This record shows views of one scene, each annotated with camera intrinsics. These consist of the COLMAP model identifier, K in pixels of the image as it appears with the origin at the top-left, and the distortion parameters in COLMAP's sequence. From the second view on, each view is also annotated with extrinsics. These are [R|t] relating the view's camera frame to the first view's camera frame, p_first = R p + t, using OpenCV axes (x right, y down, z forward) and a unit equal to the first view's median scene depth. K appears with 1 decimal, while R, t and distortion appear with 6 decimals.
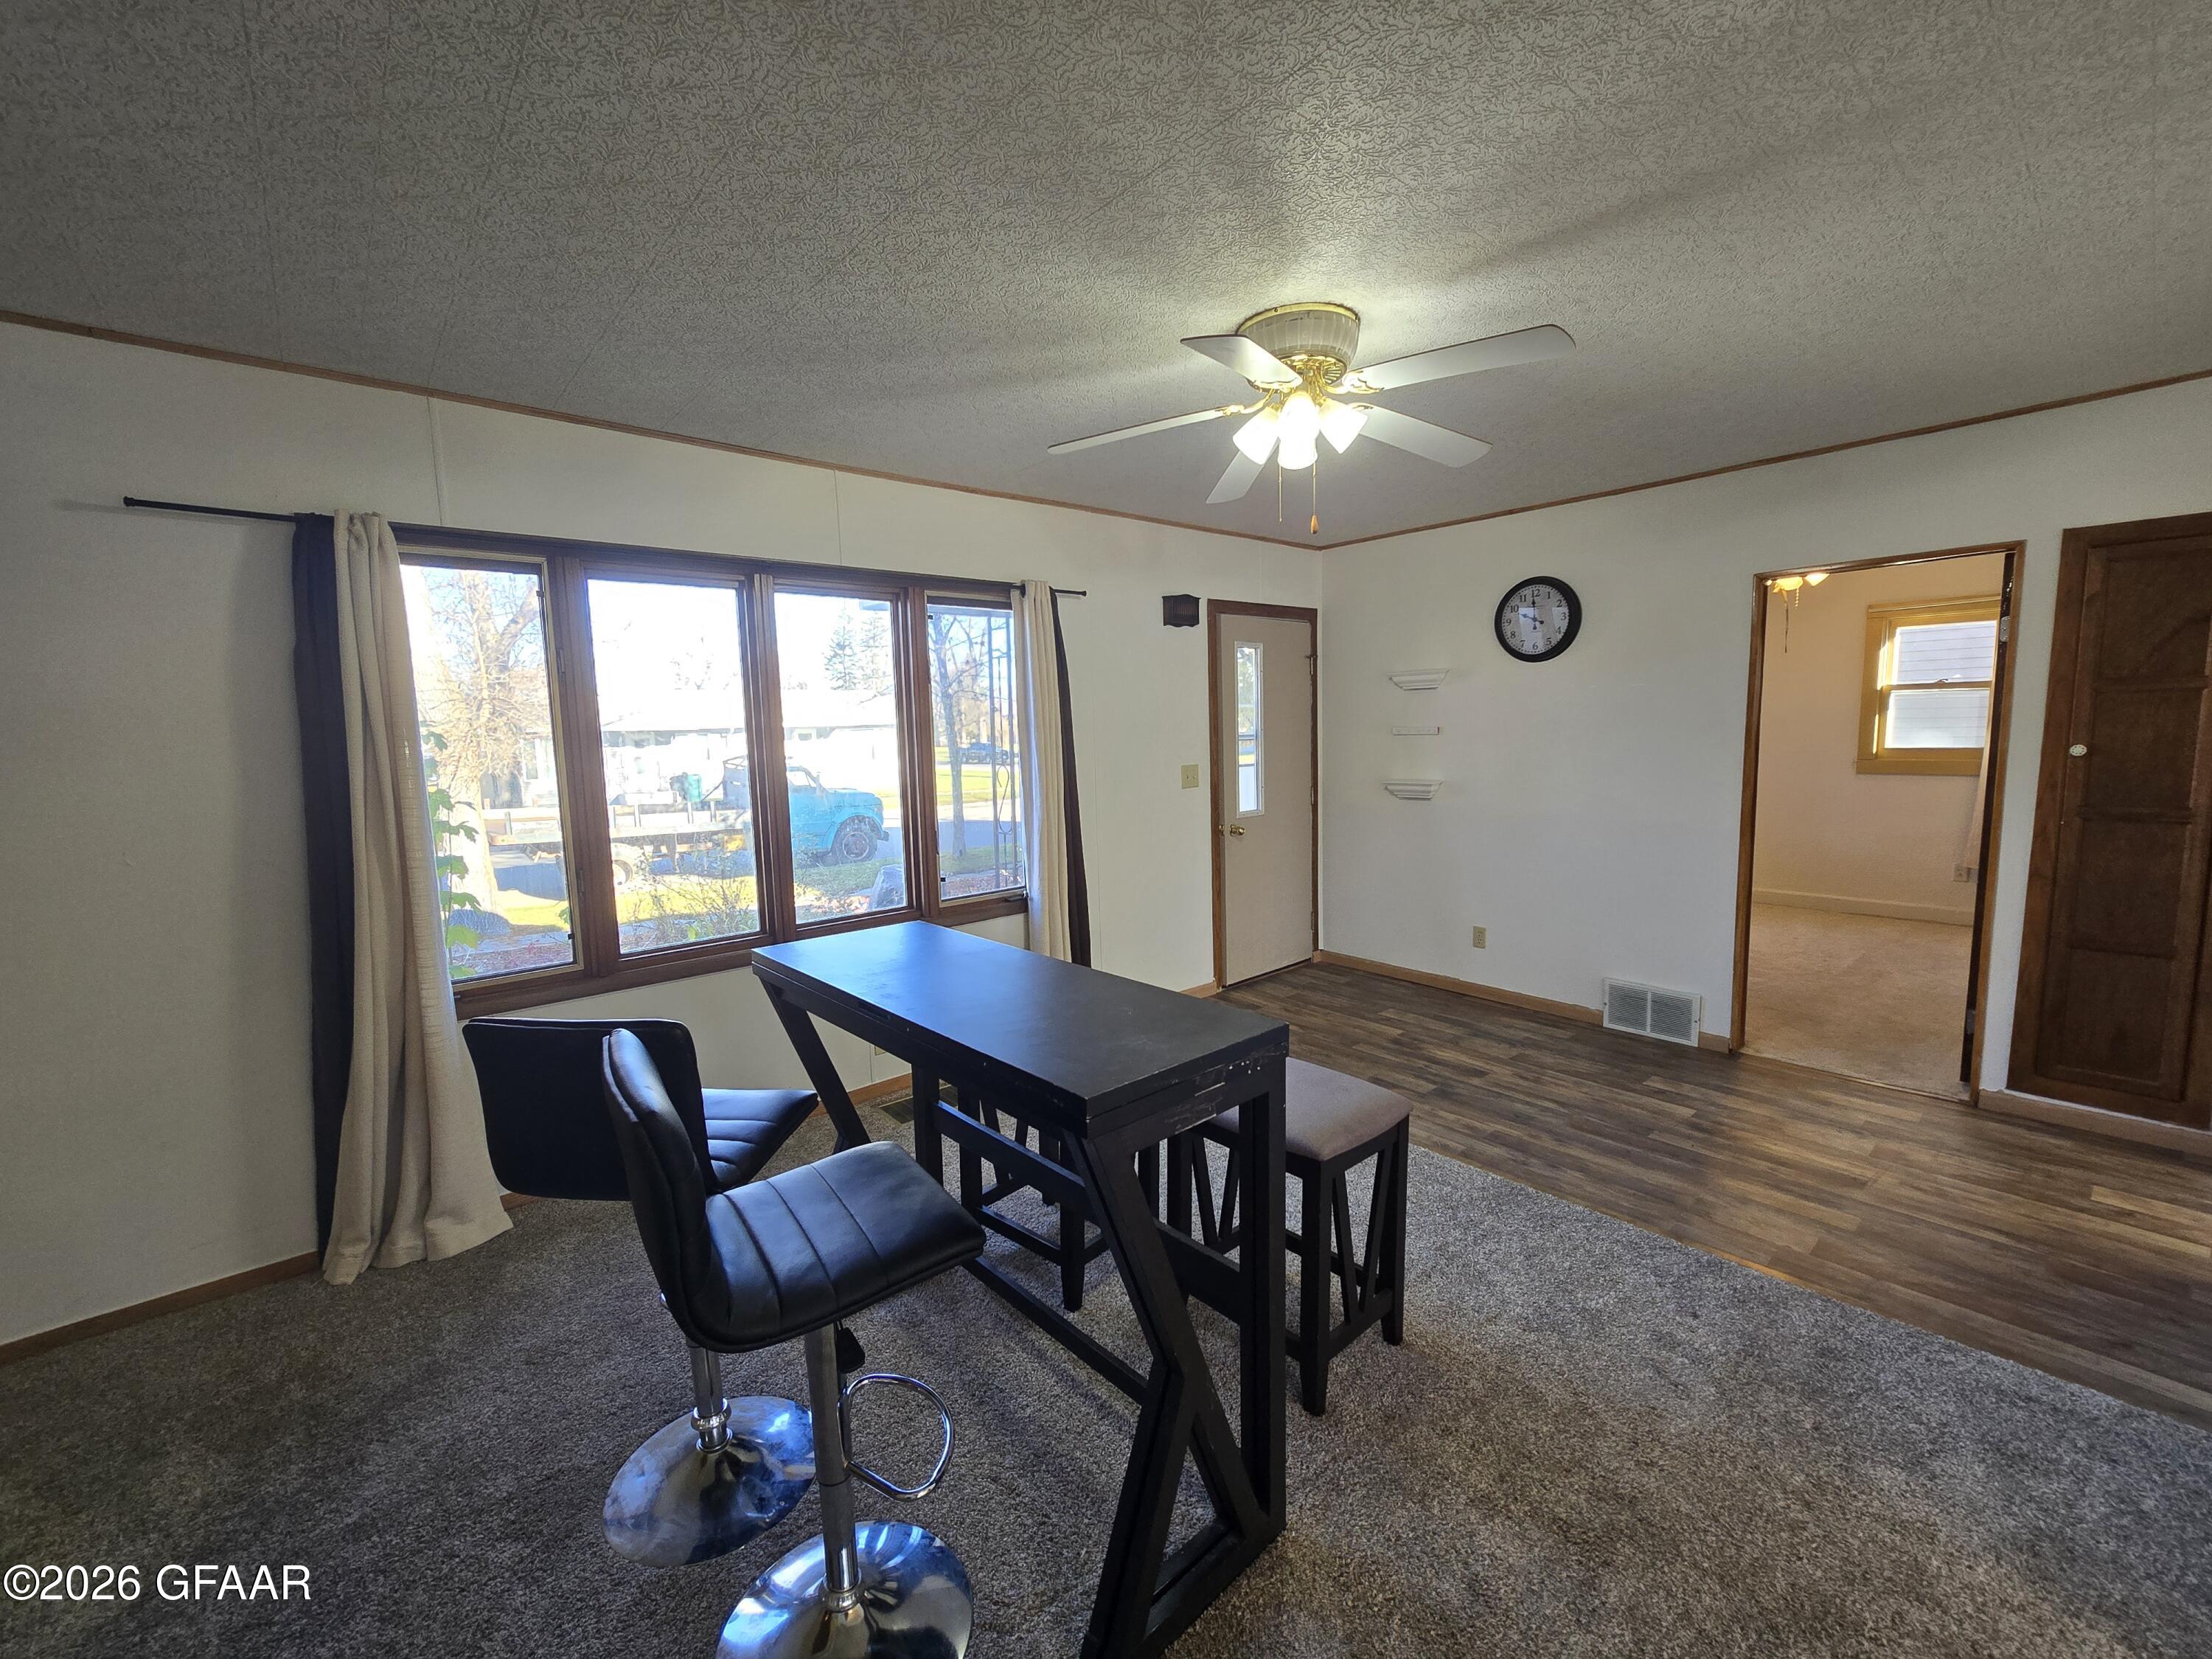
lens RADIAL K [[902.7, 0, 1101.1], [0, 902.7, 817.5], [0, 0, 1]] dist [-0.006272, 0.003037]
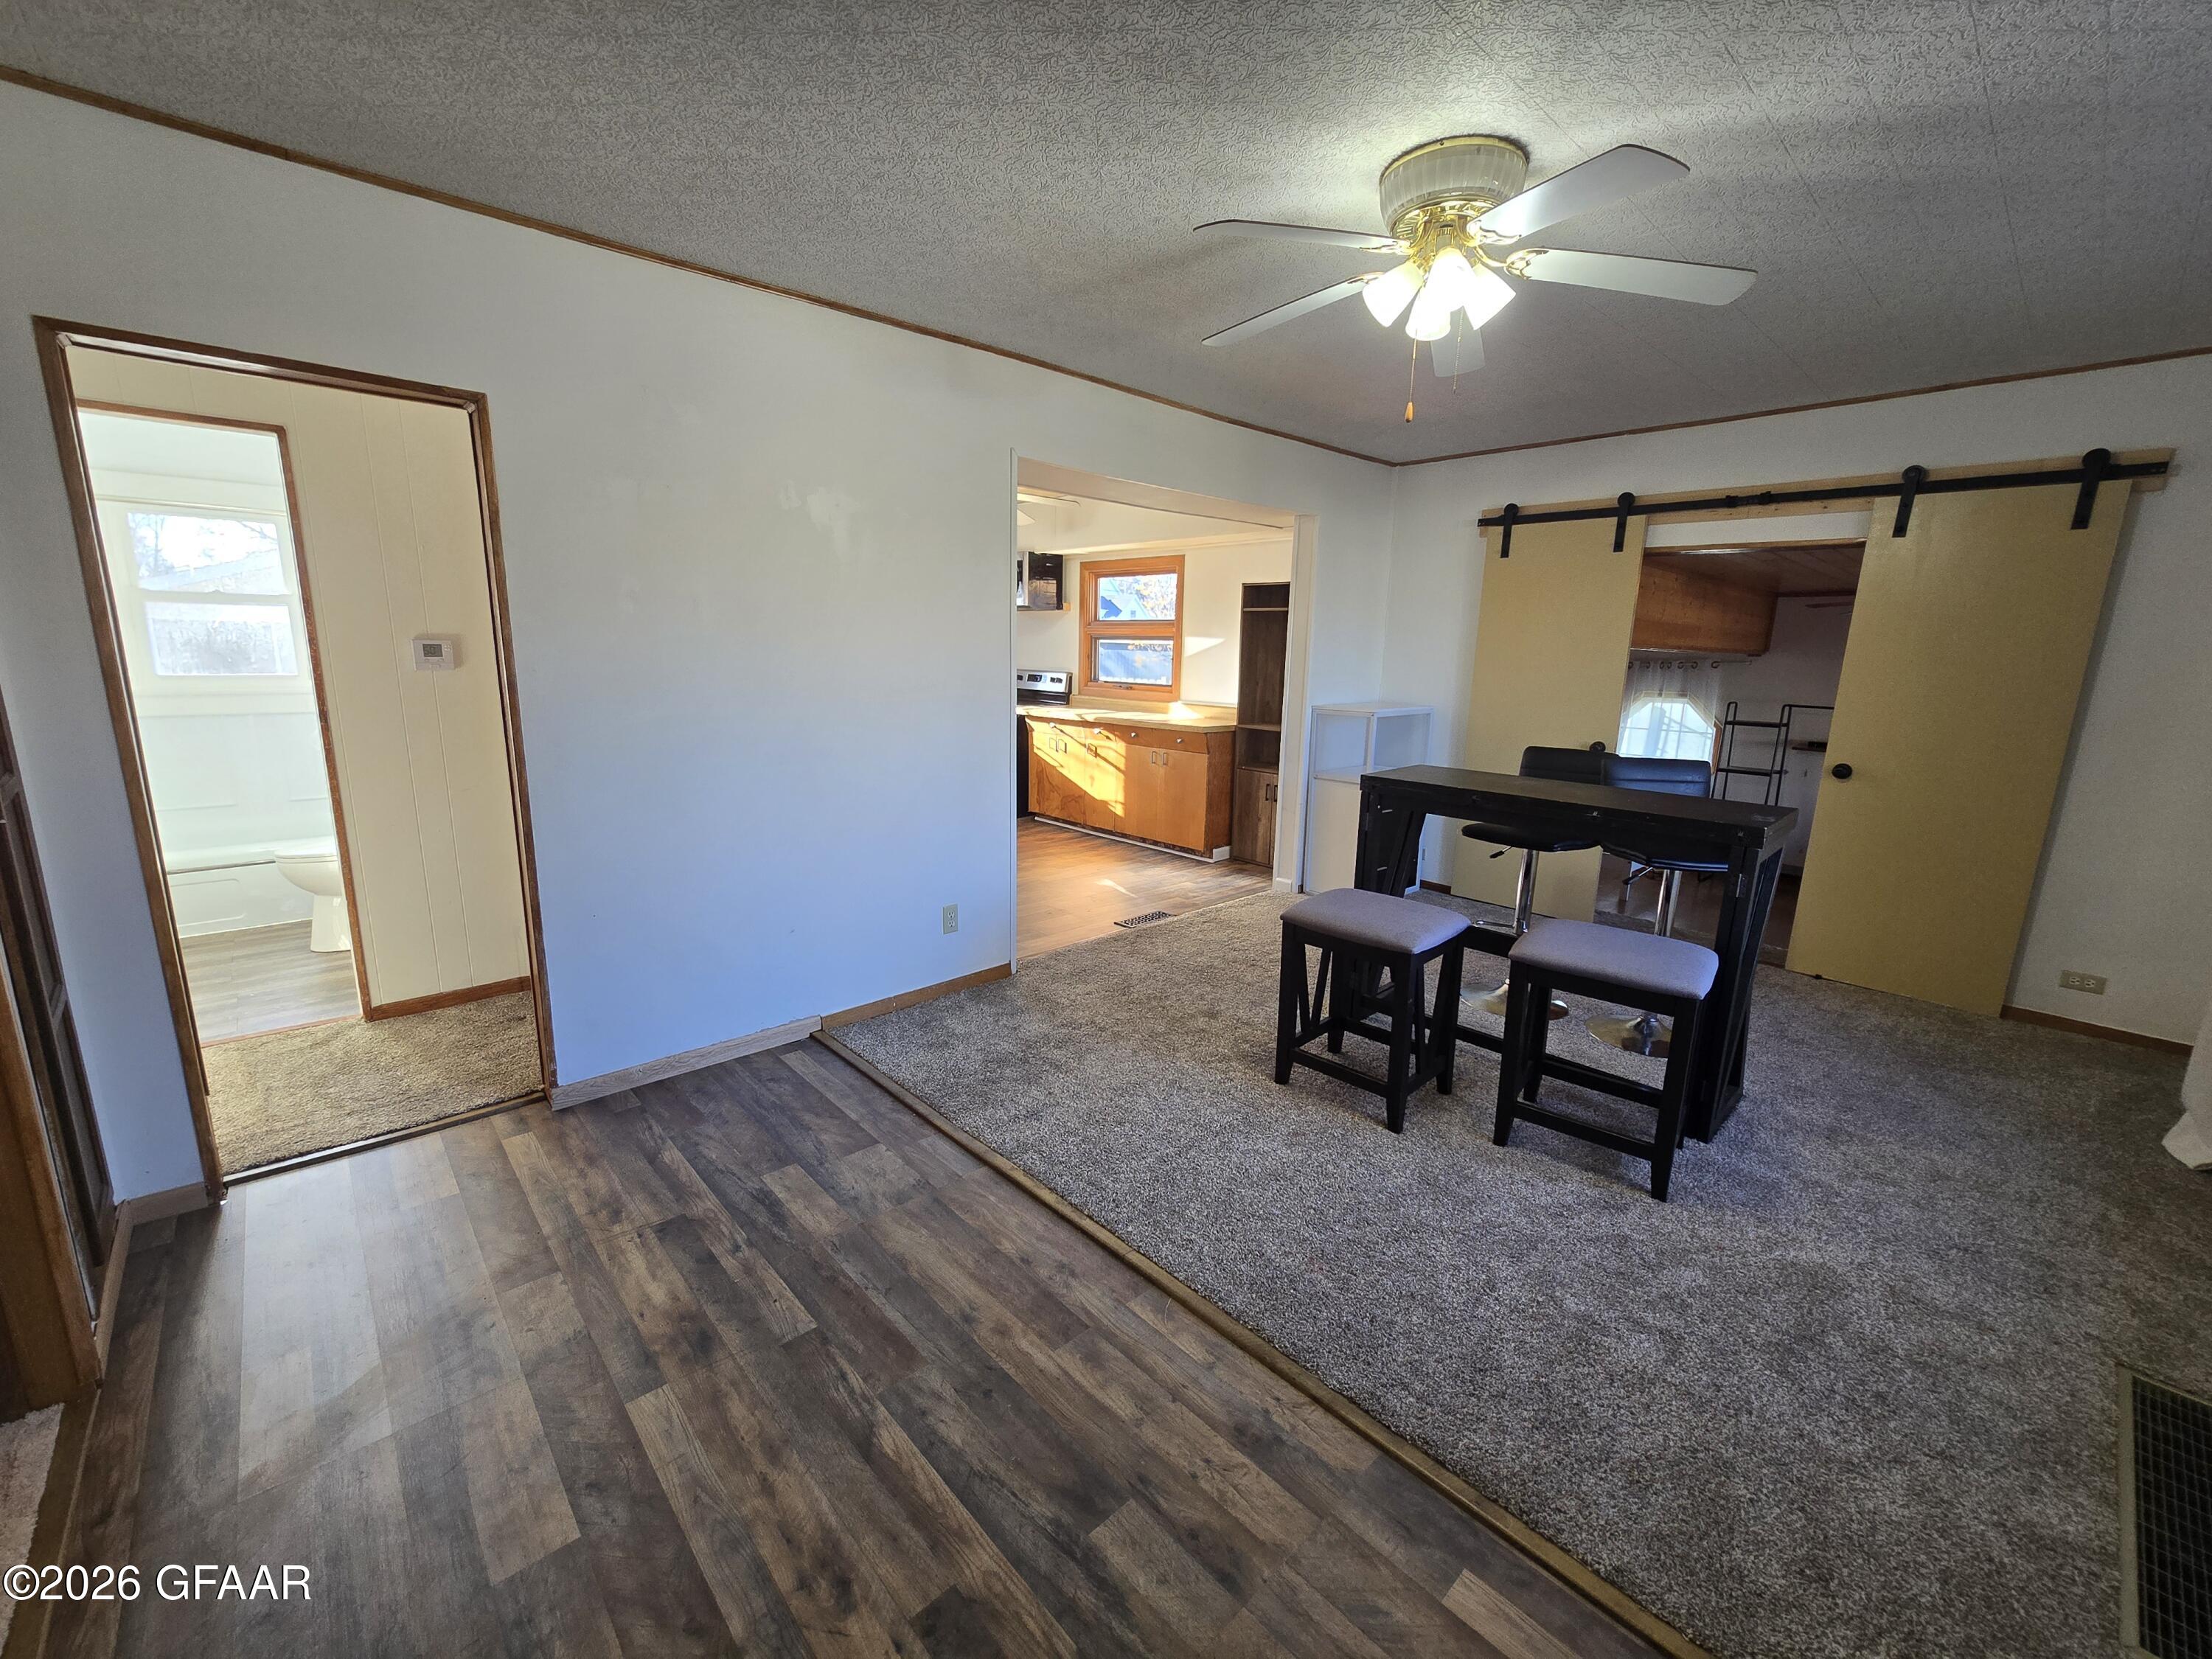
lens RADIAL K [[902.7, 0, 1117.0], [0, 902.7, 836.6], [0, 0, 1]] dist [-0.006272, 0.003037]
pose [[-0.998738, 0.015250, -0.047843, 0.426467], [-0.000505, 0.949667, 0.313261, -0.142143], [0.050212, 0.312890, -0.948461, 1.461538]]
